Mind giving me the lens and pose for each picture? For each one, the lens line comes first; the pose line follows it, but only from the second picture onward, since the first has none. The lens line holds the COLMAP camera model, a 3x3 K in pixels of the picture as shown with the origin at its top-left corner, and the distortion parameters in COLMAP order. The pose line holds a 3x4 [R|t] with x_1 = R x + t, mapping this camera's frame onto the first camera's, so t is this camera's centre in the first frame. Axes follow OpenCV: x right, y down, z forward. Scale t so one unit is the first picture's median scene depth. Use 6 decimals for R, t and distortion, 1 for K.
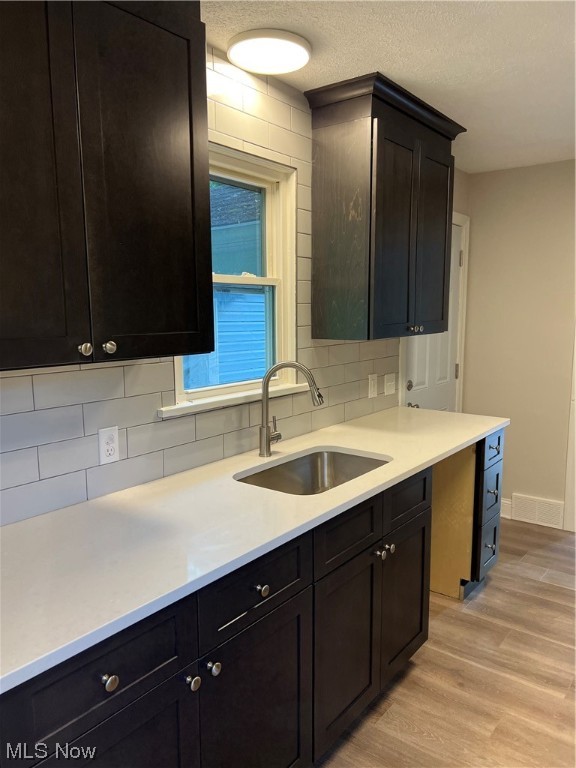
lens RADIAL K [[582.2, 0, 288.0], [0, 582.2, 384.0], [0, 0, 1]] dist [0.052828, -0.056262]
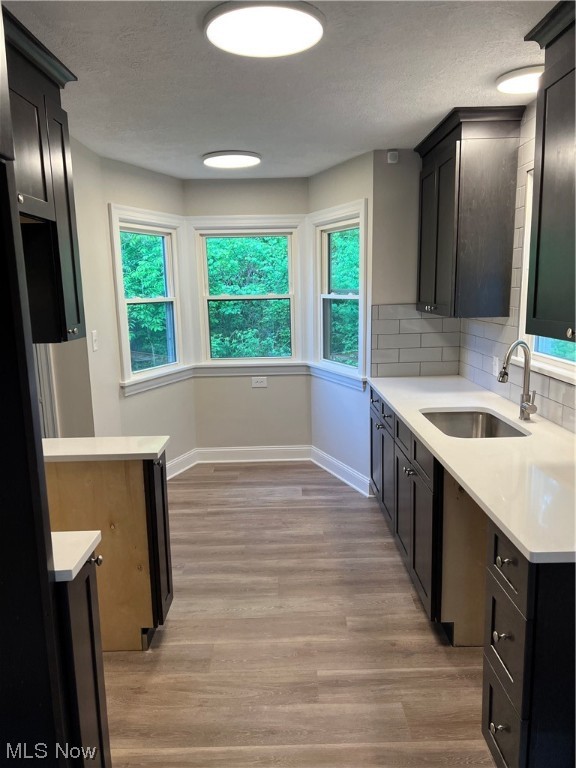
lens RADIAL K [[582.2, 0, 288.0], [0, 582.2, 384.0], [0, 0, 1]] dist [0.052828, -0.056262]
pose [[-0.791923, 0.120924, -0.598528, 1.093234], [-0.057473, 0.961083, 0.270217, -0.250269], [0.607911, 0.248390, -0.754153, 1.658154]]
